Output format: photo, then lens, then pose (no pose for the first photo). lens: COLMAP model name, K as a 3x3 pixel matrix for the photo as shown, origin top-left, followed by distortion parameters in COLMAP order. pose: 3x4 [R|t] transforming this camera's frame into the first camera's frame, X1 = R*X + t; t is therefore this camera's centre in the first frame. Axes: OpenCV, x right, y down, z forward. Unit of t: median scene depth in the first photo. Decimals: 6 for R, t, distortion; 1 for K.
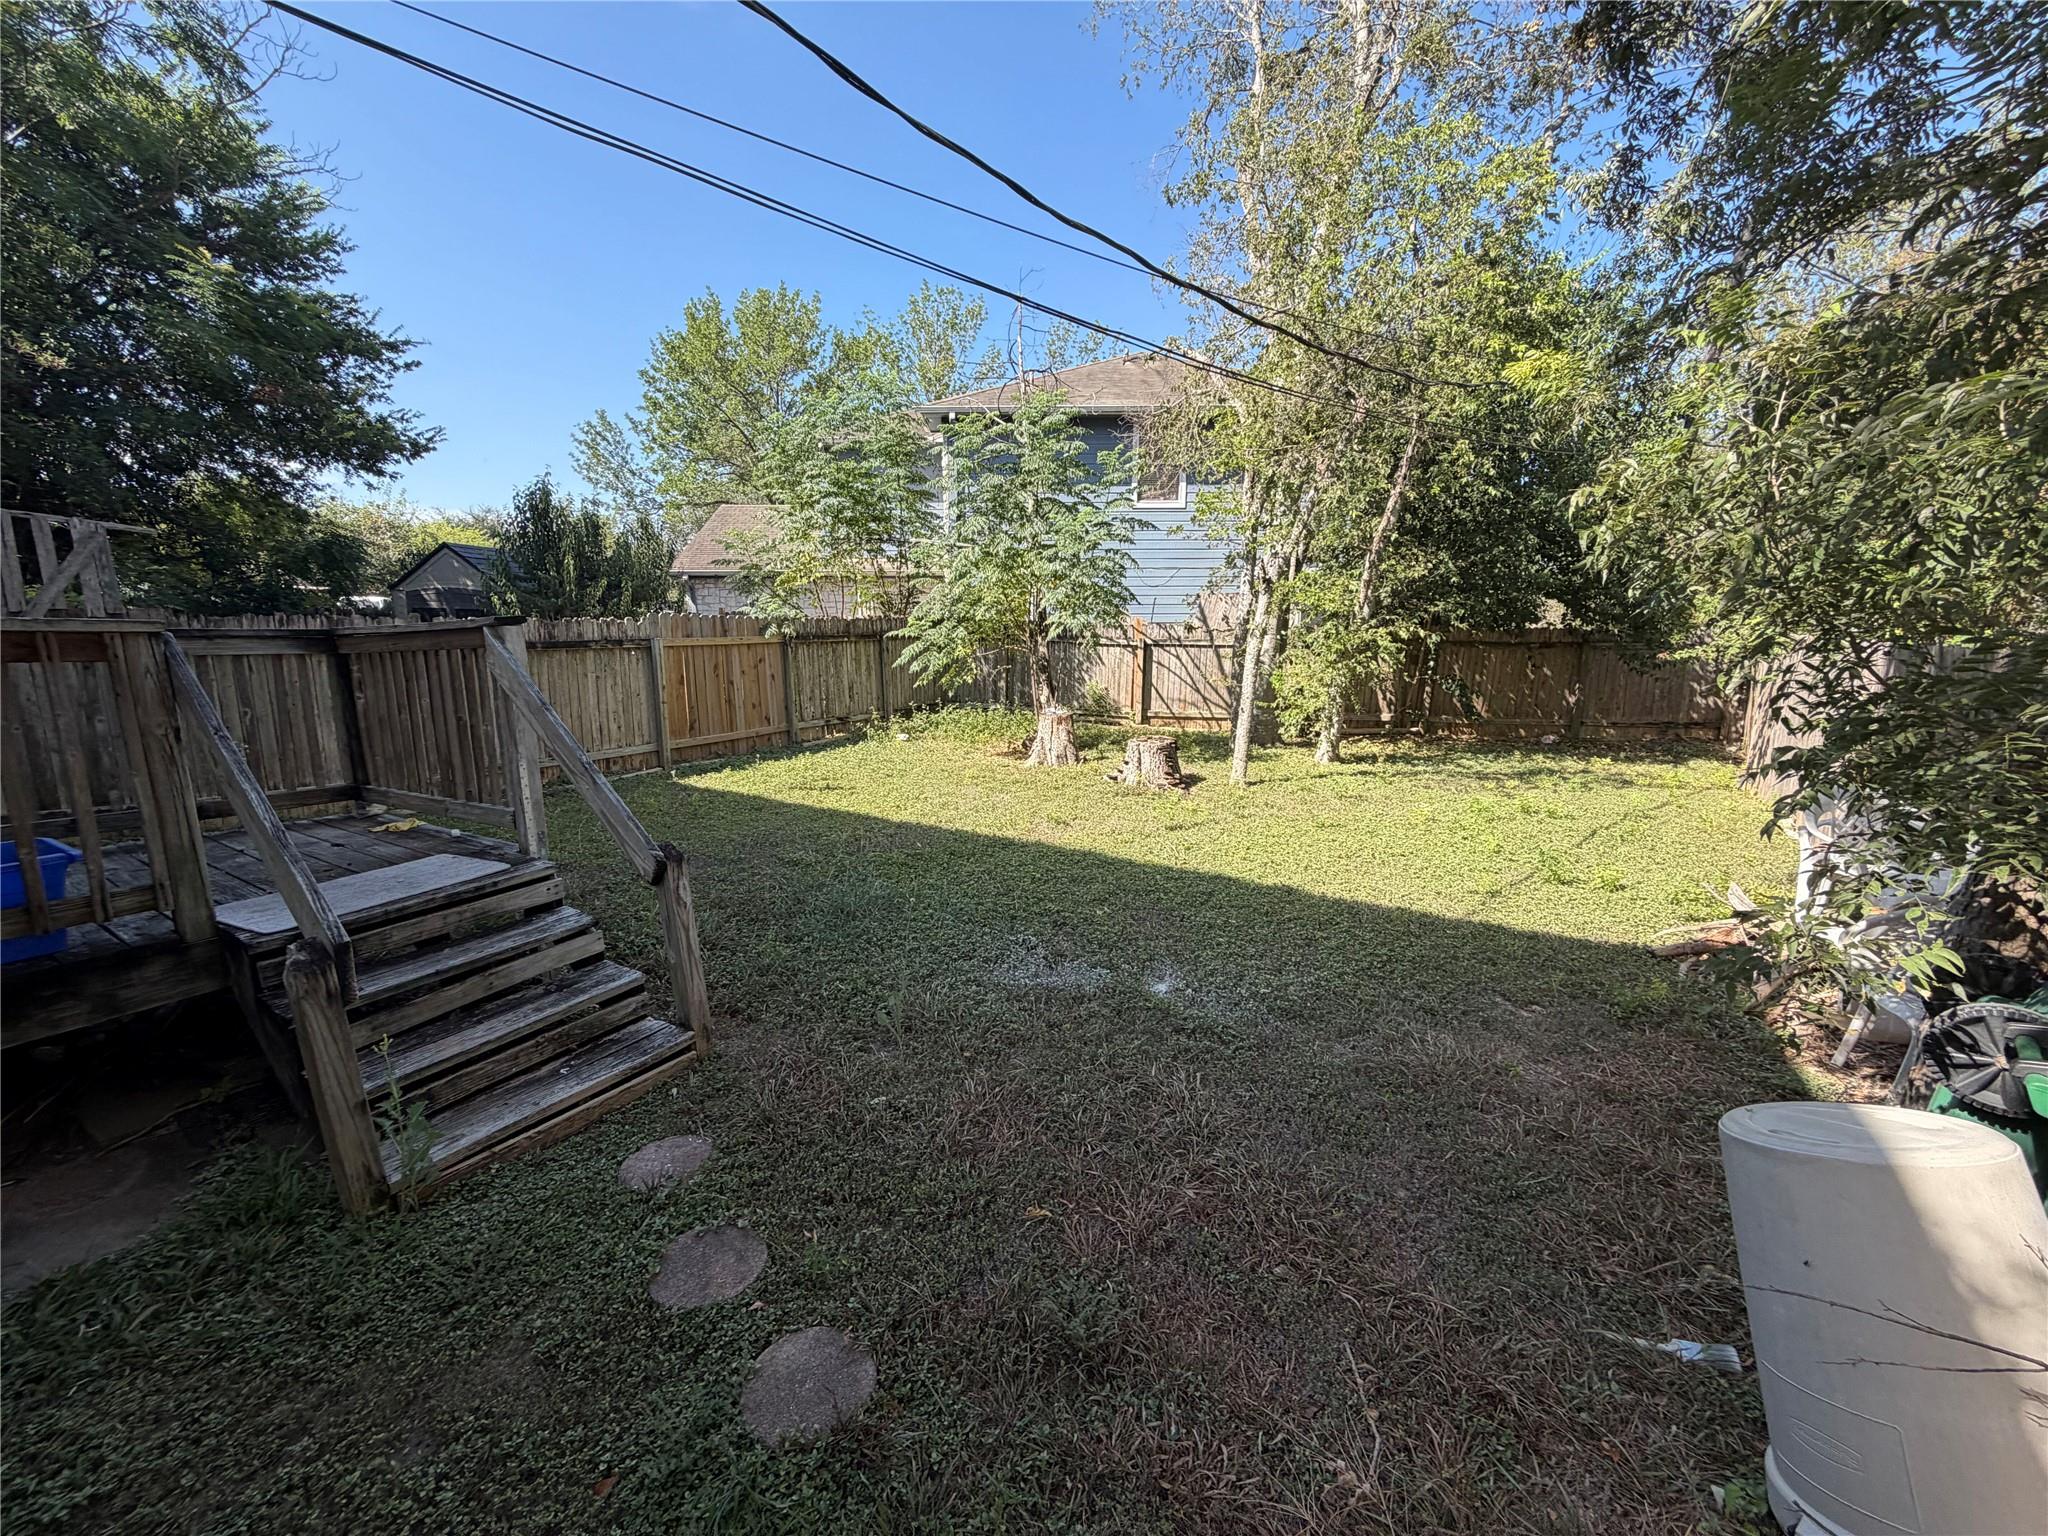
lens RADIAL K [[812.7, 0, 1018.4], [0, 812.7, 773.2], [0, 0, 1]] dist [-0.001048, 0.000331]
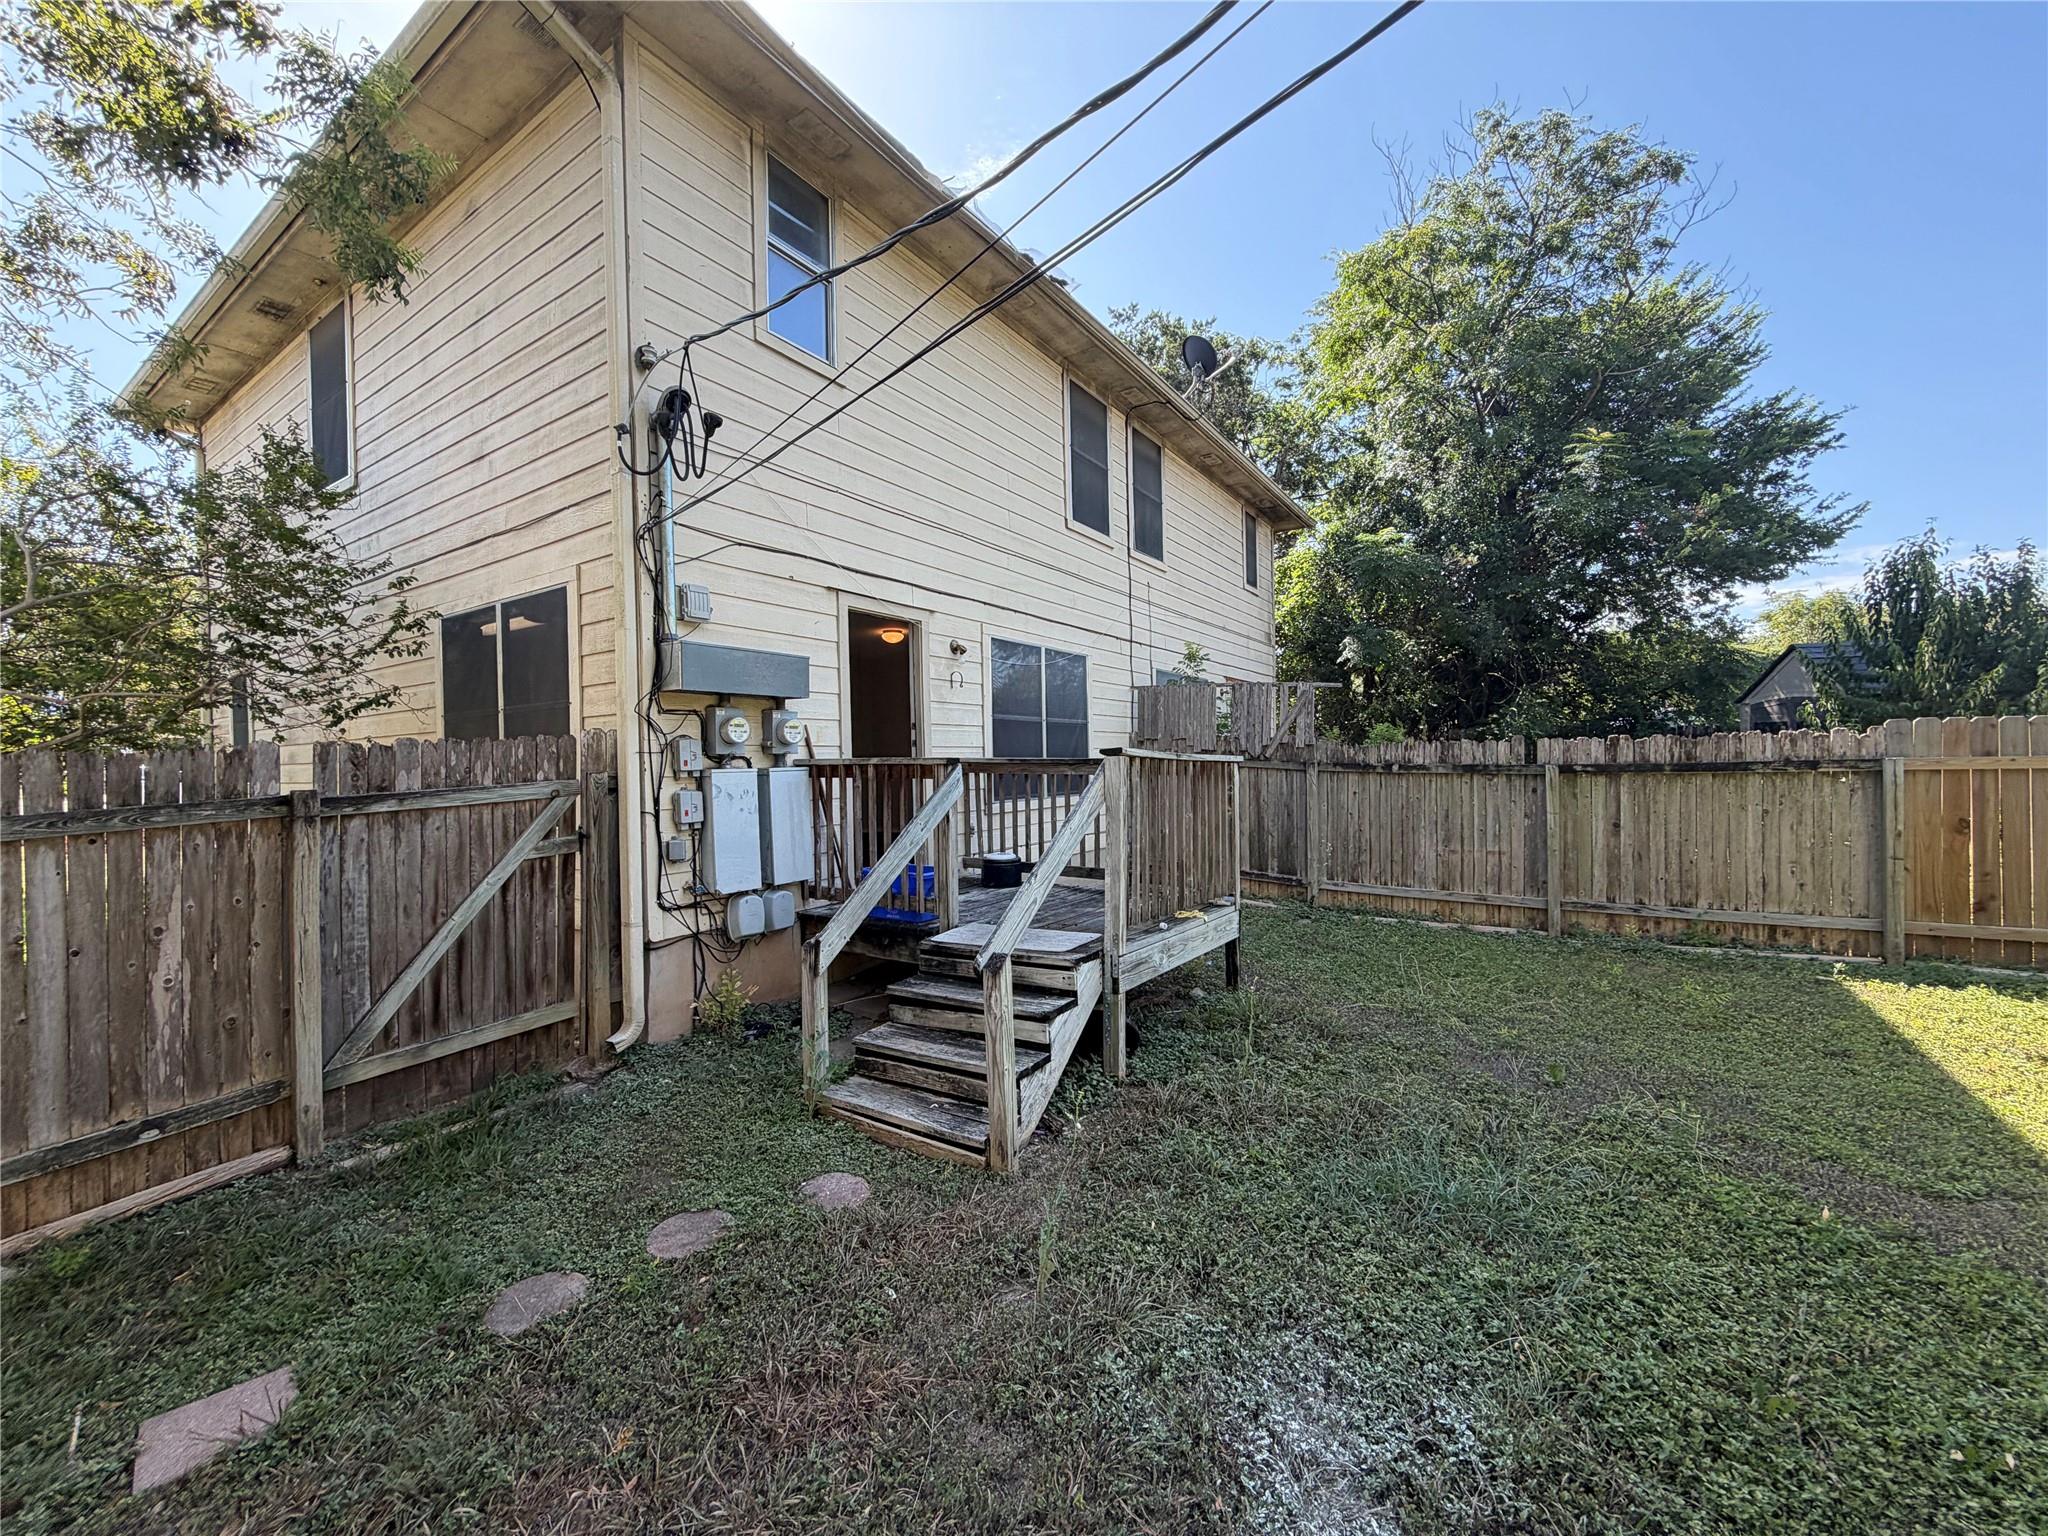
lens RADIAL K [[812.7, 0, 1018.4], [0, 812.7, 773.2], [0, 0, 1]] dist [-0.001048, 0.000331]
pose [[-0.029600, 0.016881, -0.999419, 0.233241], [-0.155622, 0.987587, 0.021290, -0.064842], [0.987373, 0.156162, -0.026606, 0.362788]]
